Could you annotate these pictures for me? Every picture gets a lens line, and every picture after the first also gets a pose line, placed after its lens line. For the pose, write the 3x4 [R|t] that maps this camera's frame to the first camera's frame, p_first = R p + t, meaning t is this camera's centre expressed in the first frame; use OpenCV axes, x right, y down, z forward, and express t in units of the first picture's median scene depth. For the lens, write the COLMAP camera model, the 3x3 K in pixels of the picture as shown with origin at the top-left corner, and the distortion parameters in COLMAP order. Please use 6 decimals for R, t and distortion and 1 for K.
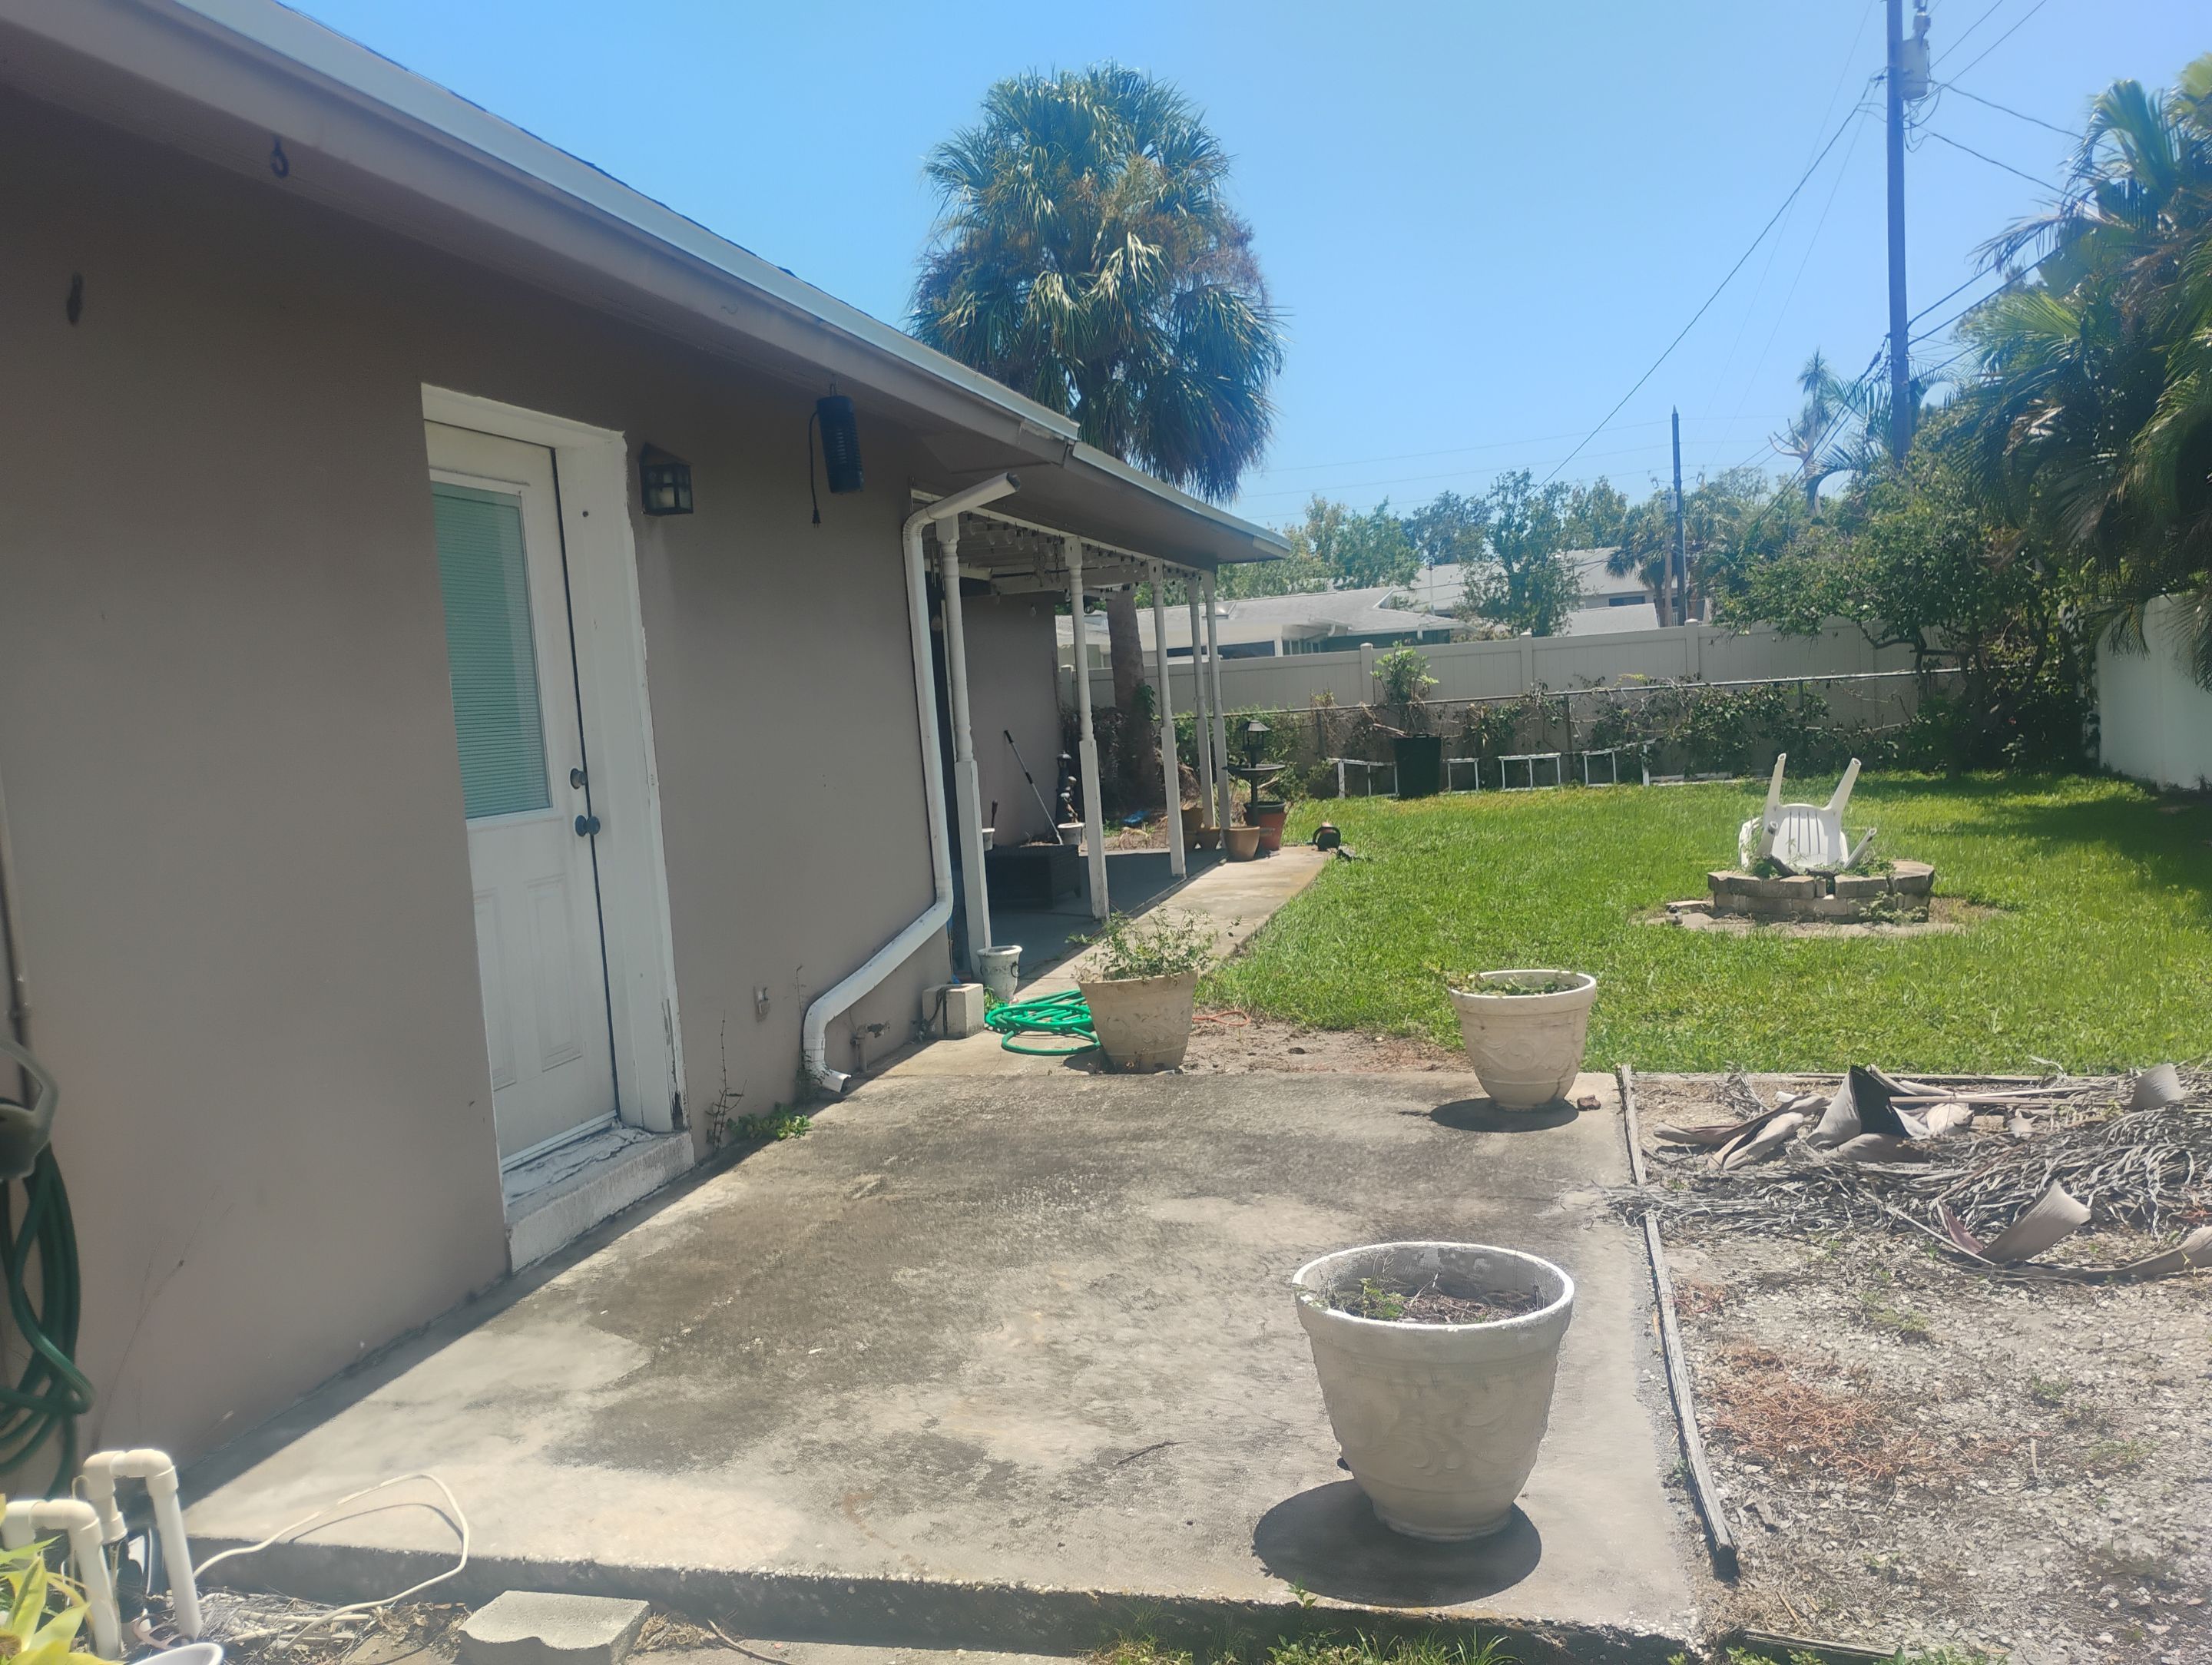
lens RADIAL K [[1836.0, 0, 1107.0], [0, 1836.0, 848.3], [0, 0, 1]] dist [0.069491, -0.075613]
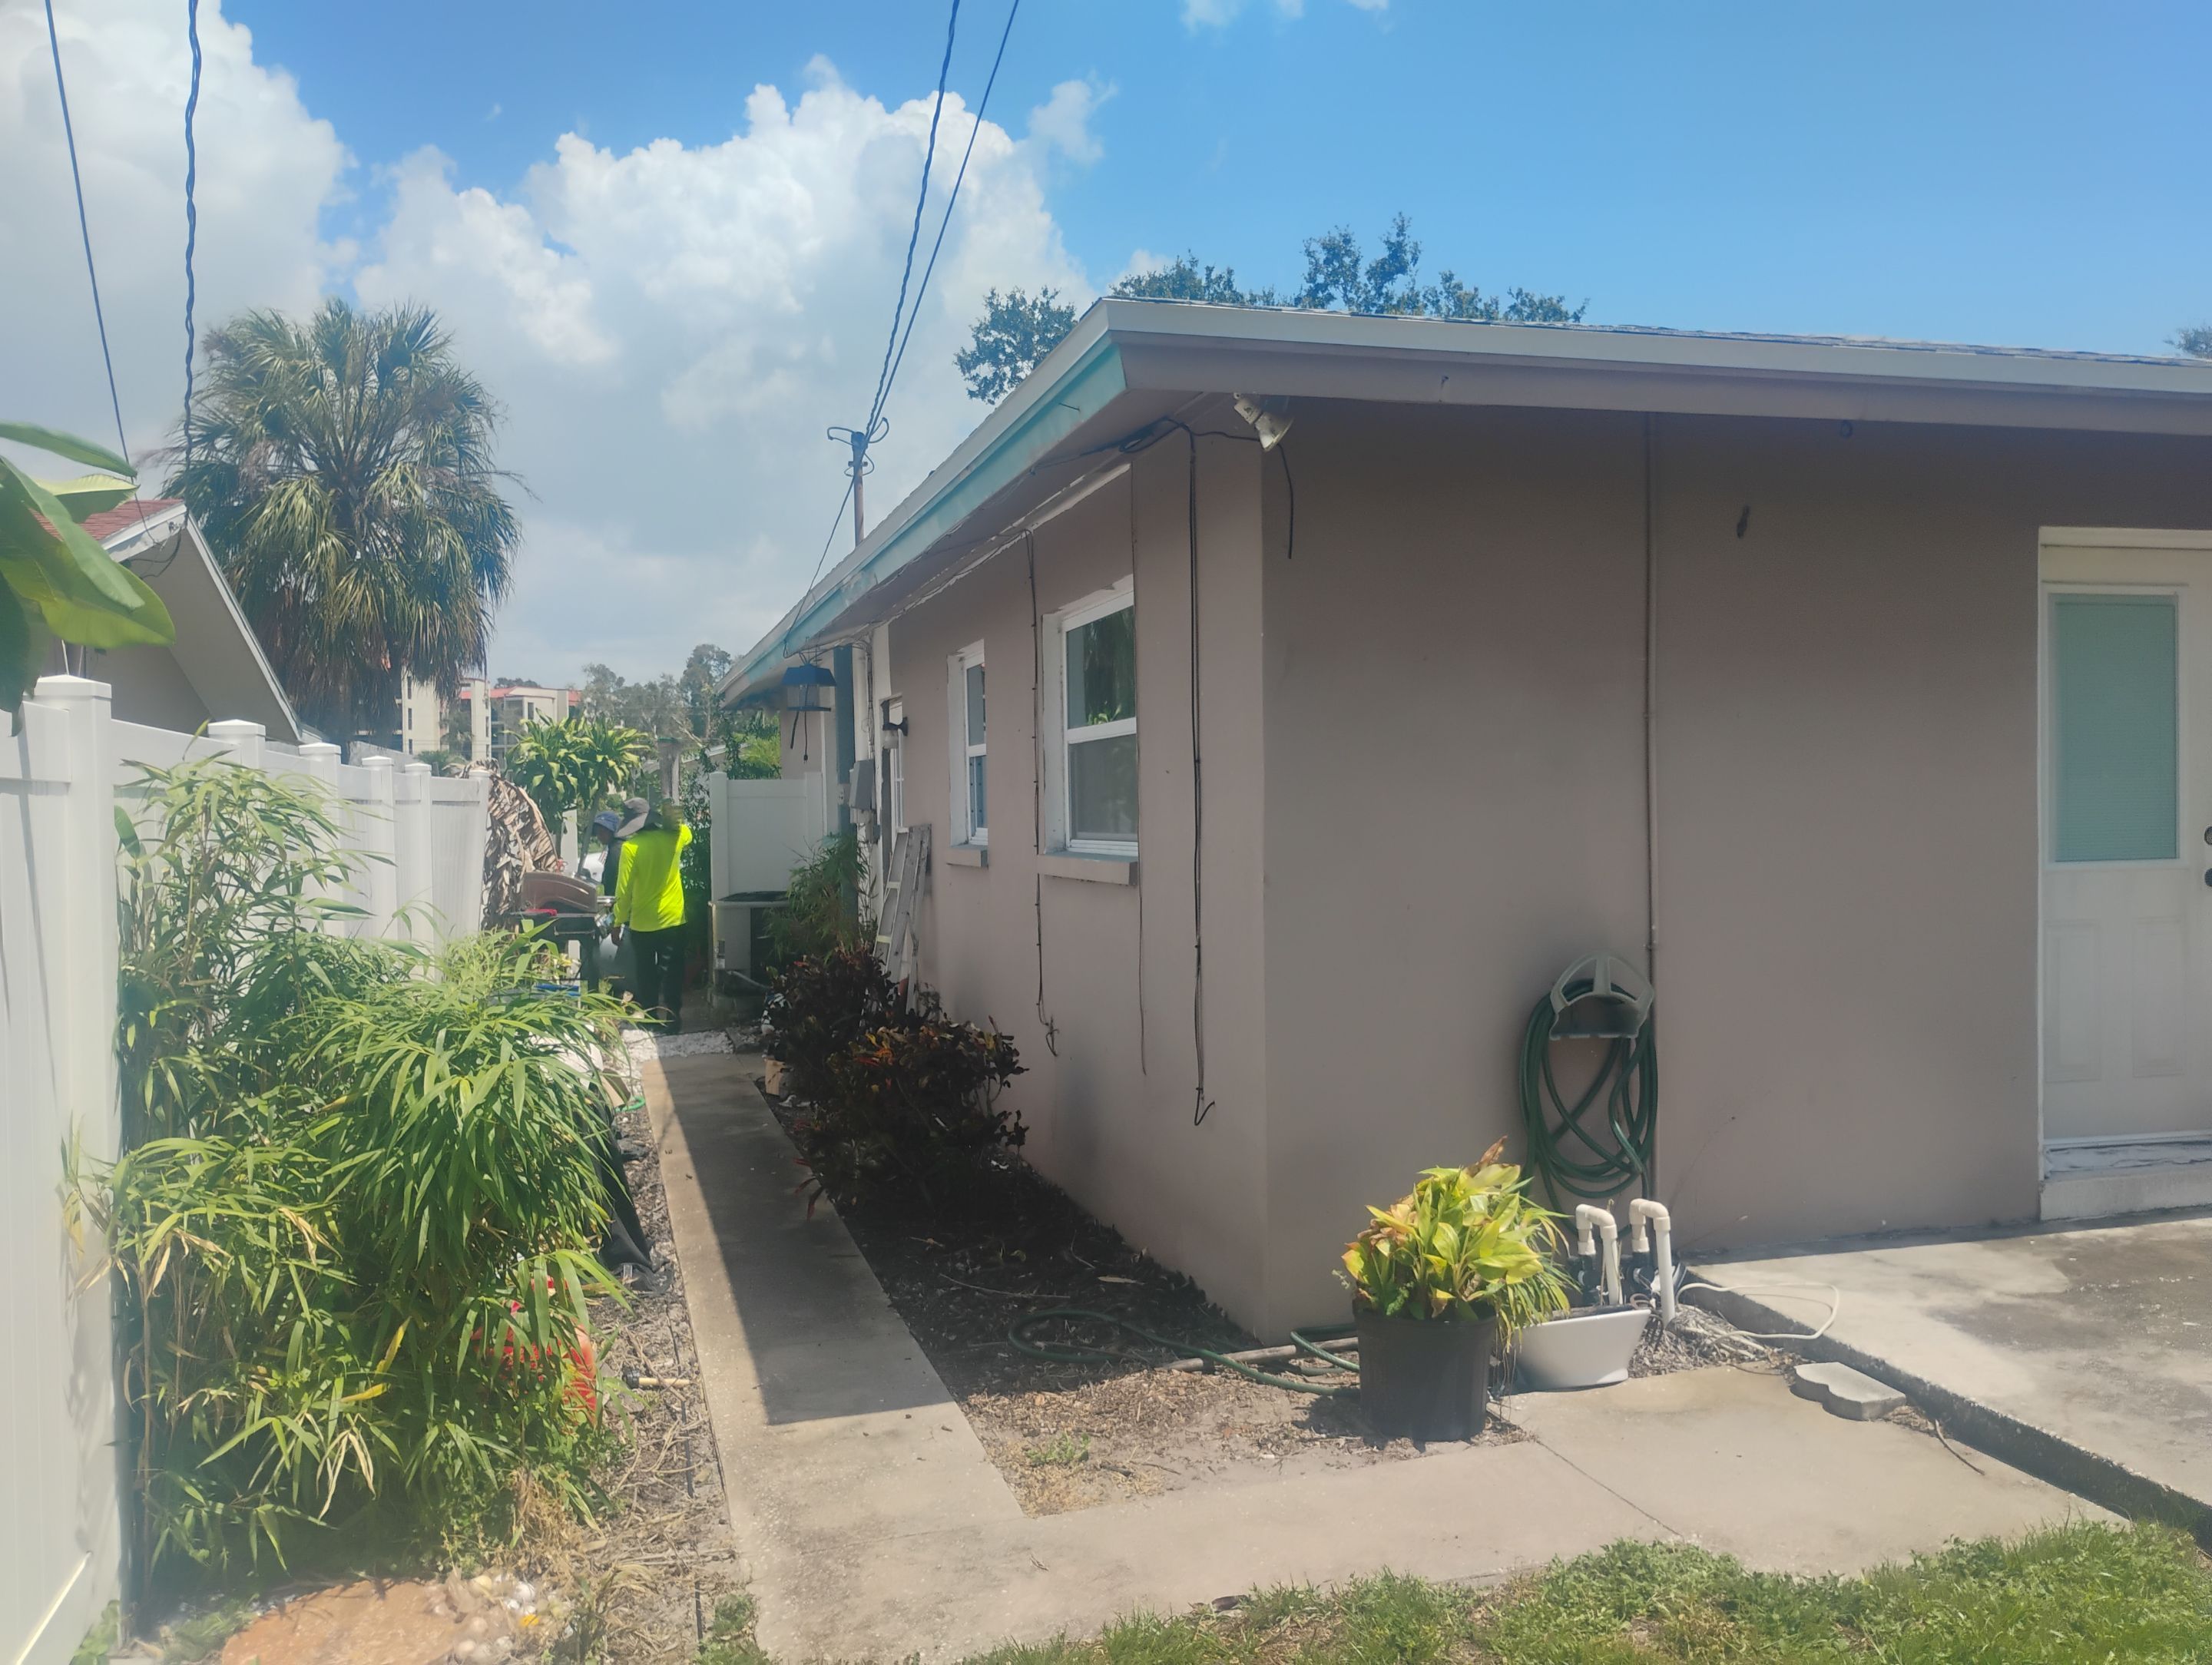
lens RADIAL K [[1836.0, 0, 1107.4], [0, 1836.0, 831.3], [0, 0, 1]] dist [0.069491, -0.075613]
pose [[0.483869, 0.073986, -0.872008, 0.659906], [-0.090393, 0.995316, 0.034290, -0.031688], [0.870460, 0.062231, 0.488290, -0.283212]]
